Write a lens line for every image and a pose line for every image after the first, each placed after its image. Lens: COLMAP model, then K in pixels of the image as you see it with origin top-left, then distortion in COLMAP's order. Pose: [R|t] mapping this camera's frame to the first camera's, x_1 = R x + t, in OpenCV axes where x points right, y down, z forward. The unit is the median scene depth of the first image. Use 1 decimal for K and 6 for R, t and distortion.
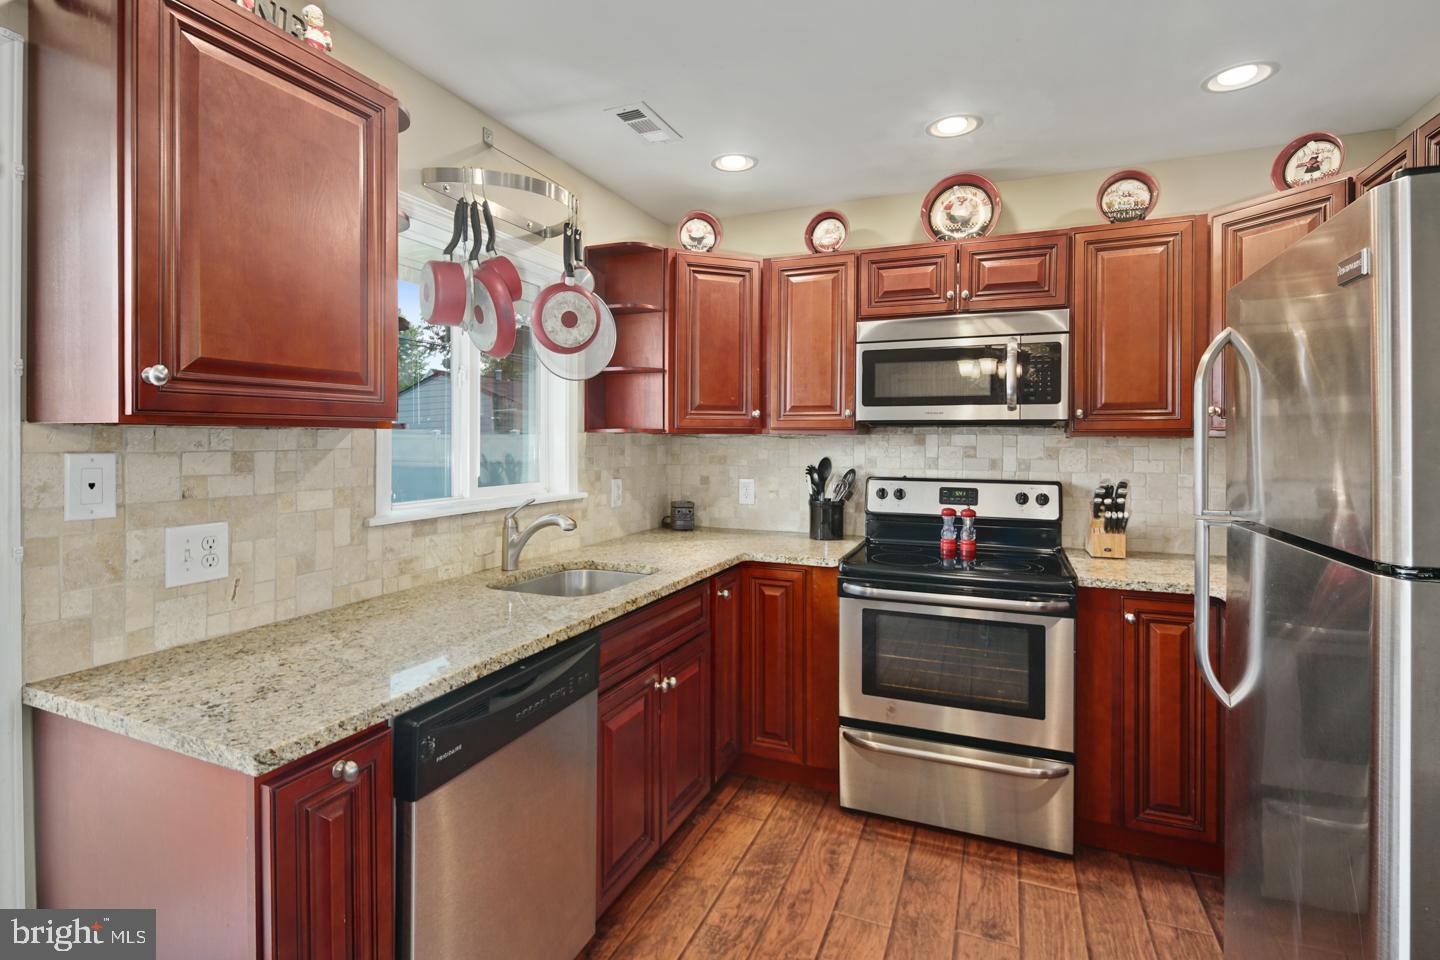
lens RADIAL K [[700.5, 0, 699.5], [0, 700.5, 438.1], [0, 0, 1]] dist [0.003022, -0.001205]
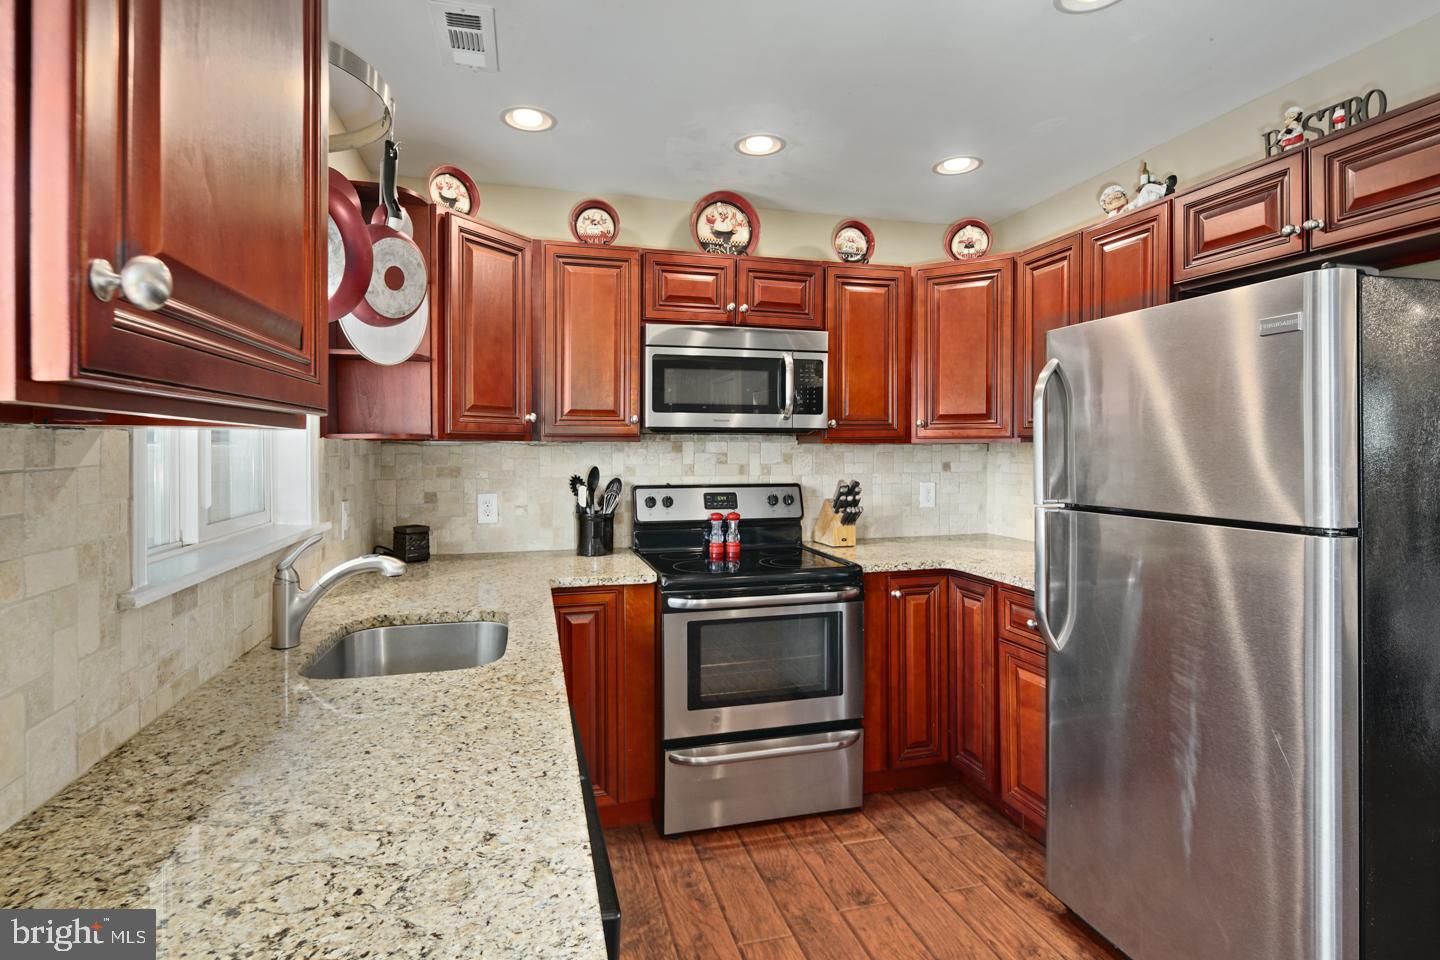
lens RADIAL K [[702.6, 0, 693.4], [0, 702.6, 448.8], [0, 0, 1]] dist [0.006481, -0.004801]
pose [[0.789758, -0.005142, 0.613396, -0.332693], [0.003017, 0.999985, 0.004498, 0.000740], [-0.613411, -0.001702, 0.789762, 0.218912]]
